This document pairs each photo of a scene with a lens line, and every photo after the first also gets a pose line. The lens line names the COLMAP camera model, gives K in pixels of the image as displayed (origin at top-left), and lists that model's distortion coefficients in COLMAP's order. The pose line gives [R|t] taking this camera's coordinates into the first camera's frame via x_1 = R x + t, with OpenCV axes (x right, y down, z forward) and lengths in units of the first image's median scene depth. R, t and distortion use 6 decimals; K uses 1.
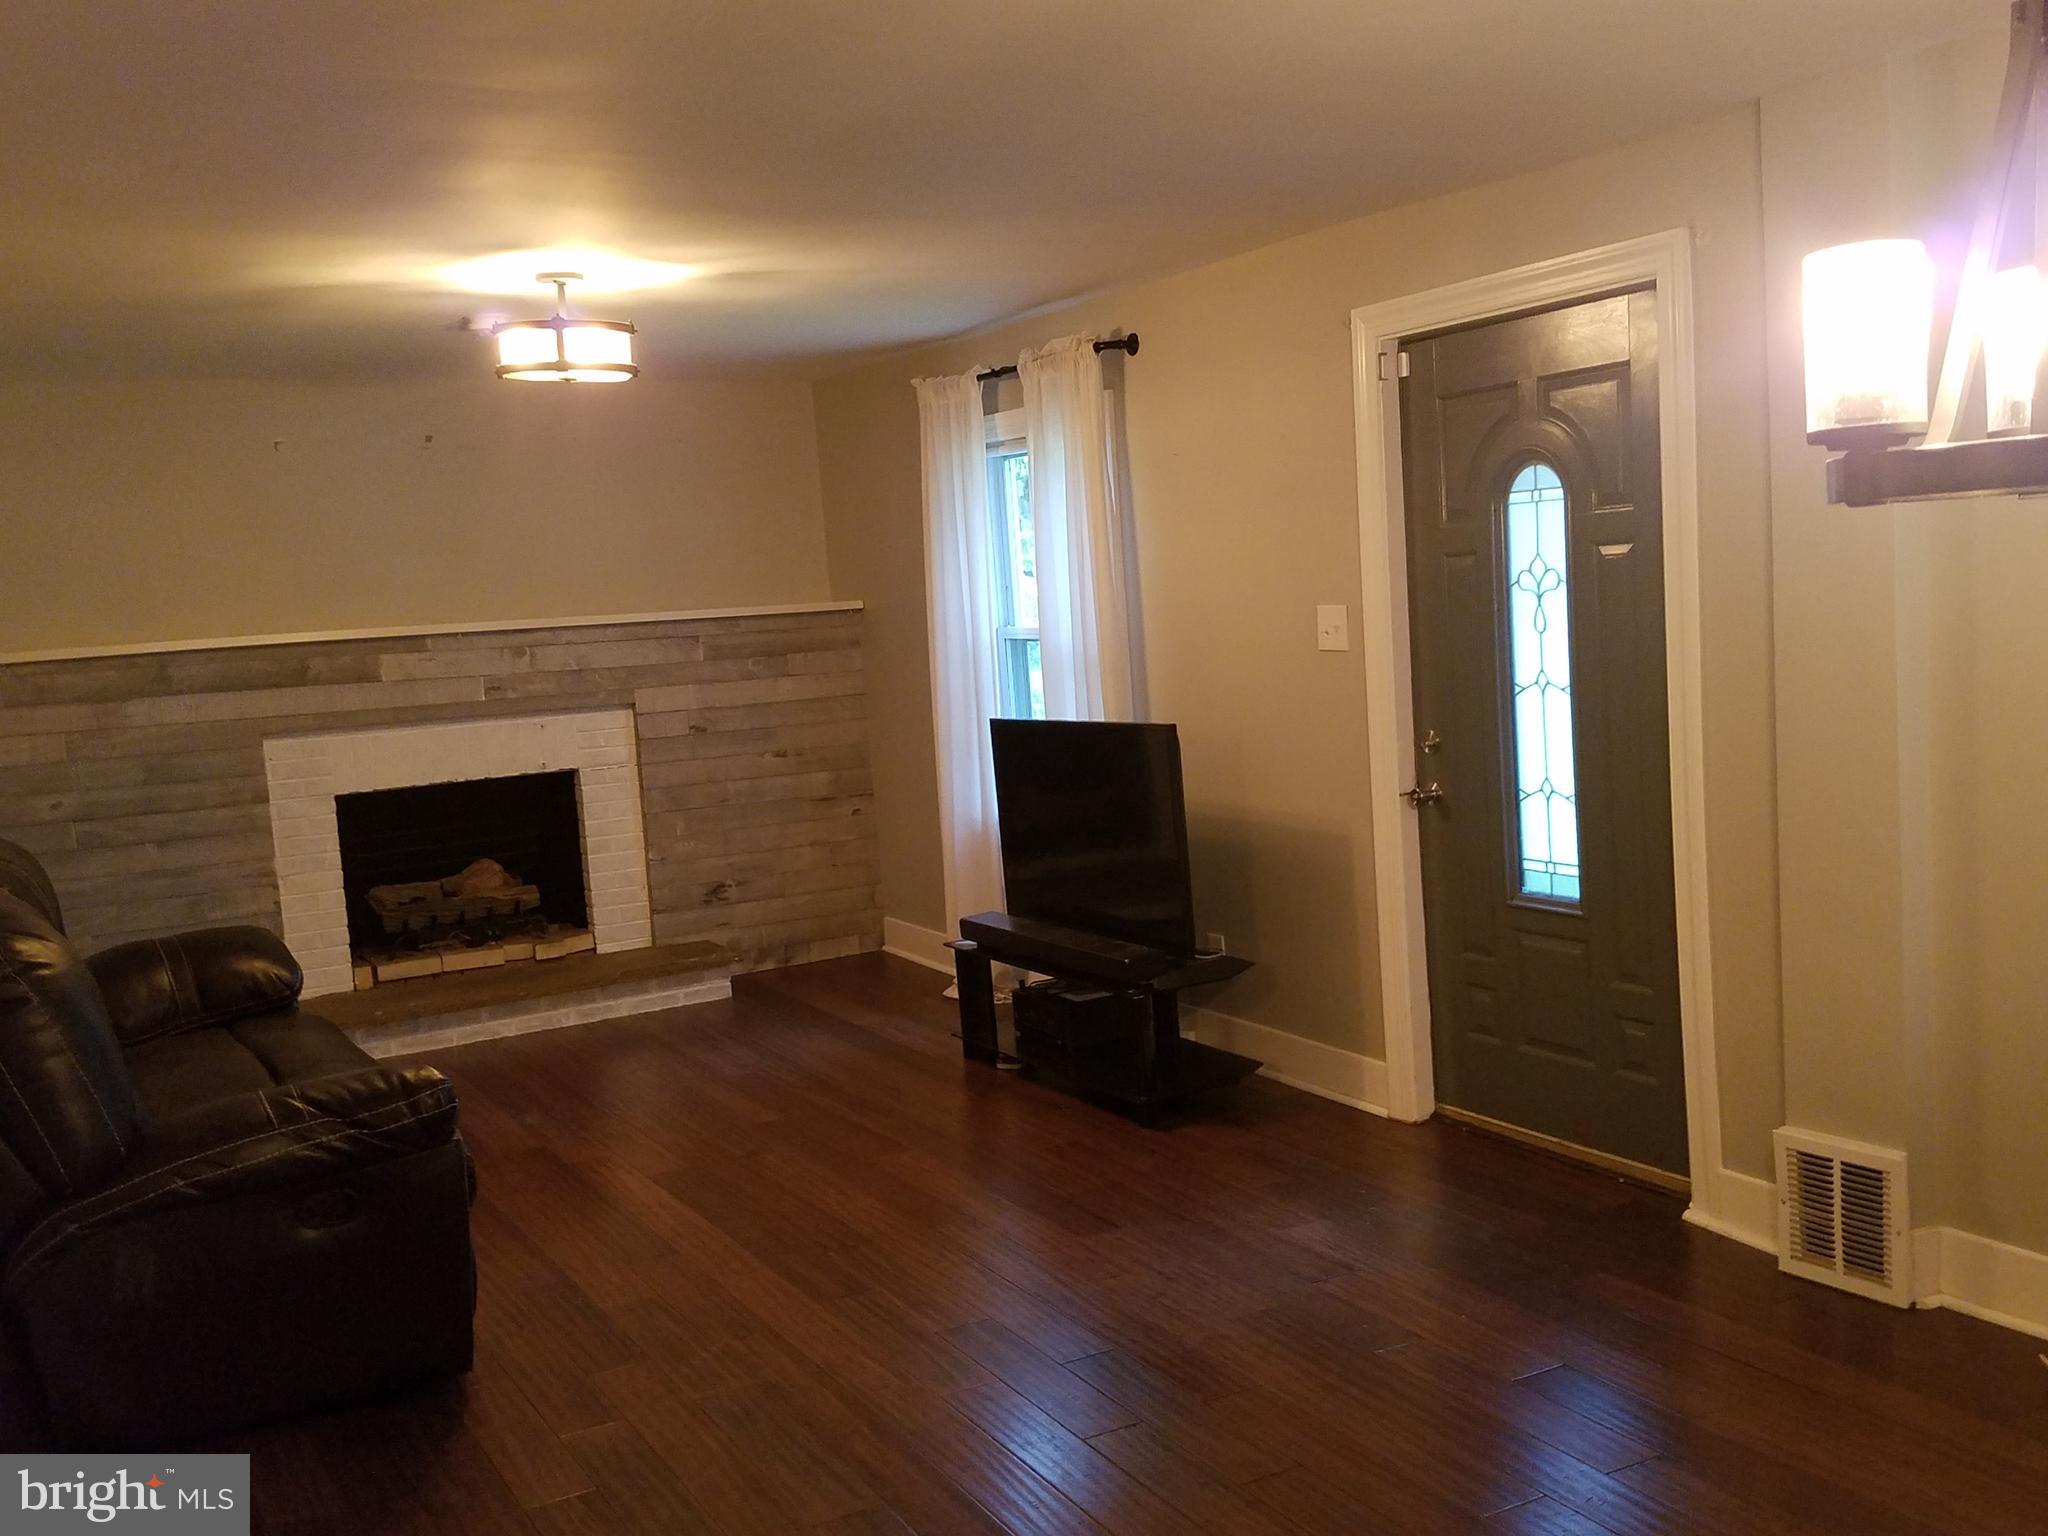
lens RADIAL K [[1765.8, 0, 1024.0], [0, 1765.8, 768.0], [0, 0, 1]] dist [0.005954, -0.000427]
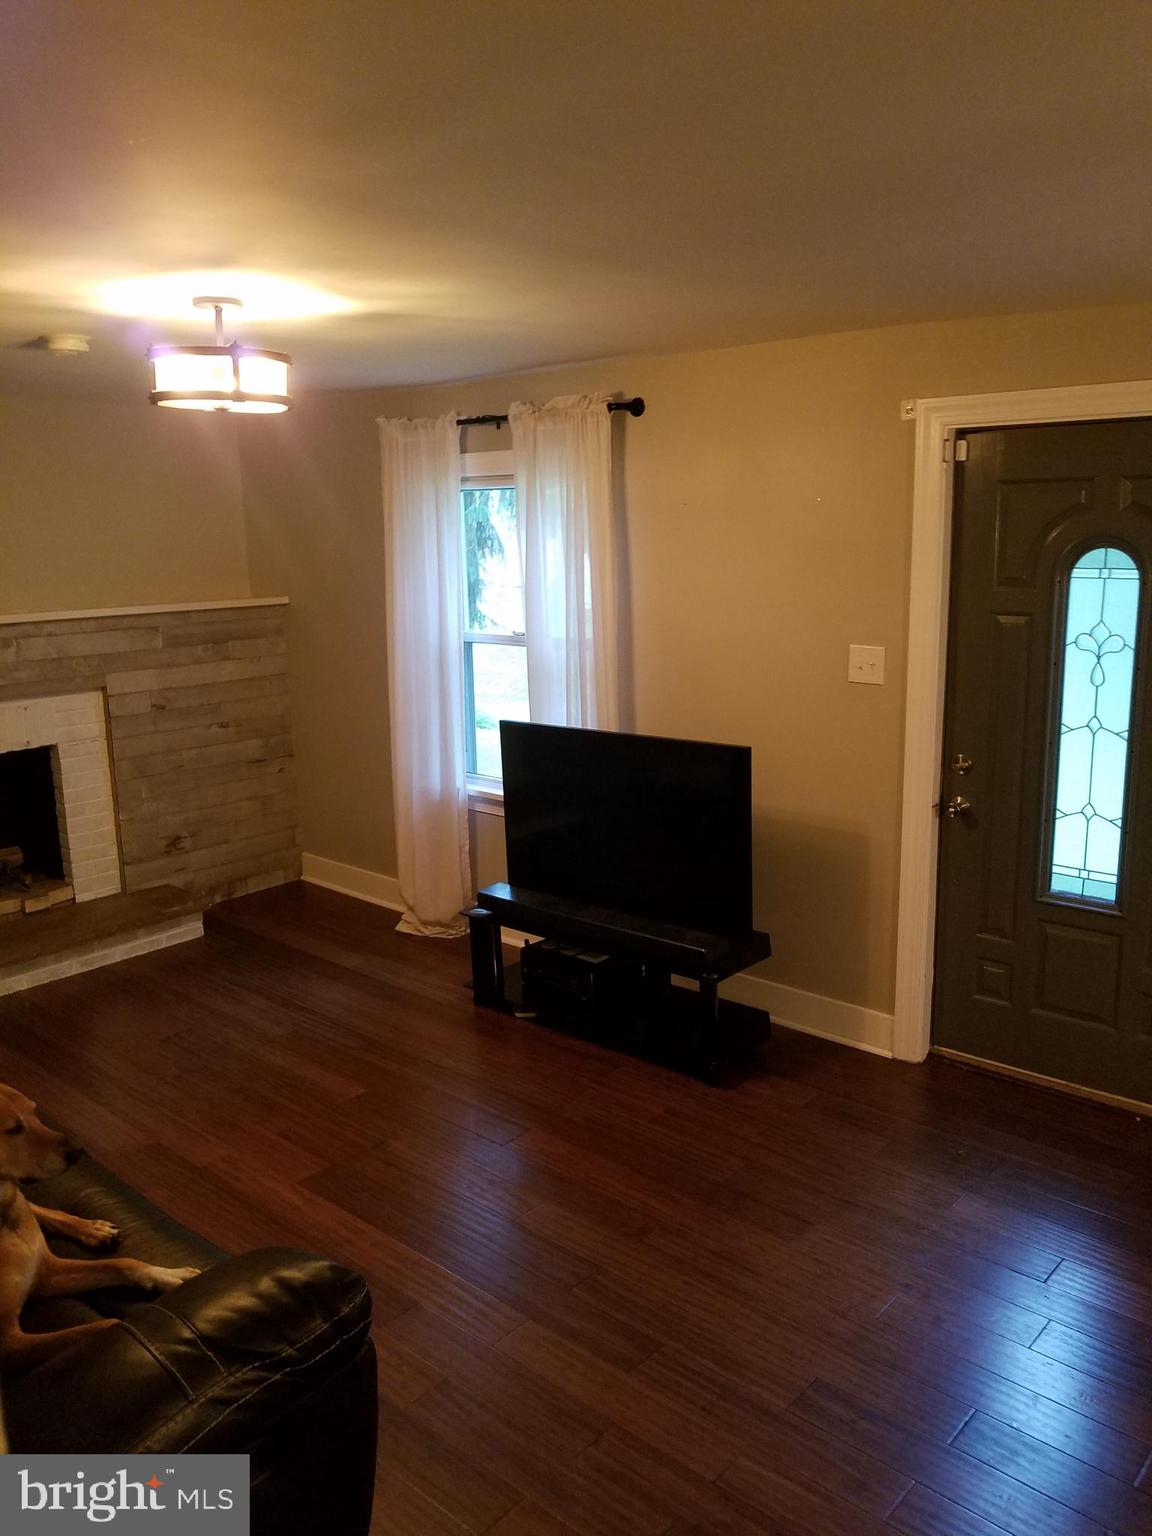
lens RADIAL K [[1166.6, 0, 576.0], [0, 1166.6, 768.0], [0, 0, 1]] dist [-0.064343, -0.001327]
pose [[0.953402, -0.017414, 0.301199, -0.180159], [-0.005715, 0.997111, 0.075738, -0.048834], [-0.301648, -0.073930, 0.950549, 0.219253]]
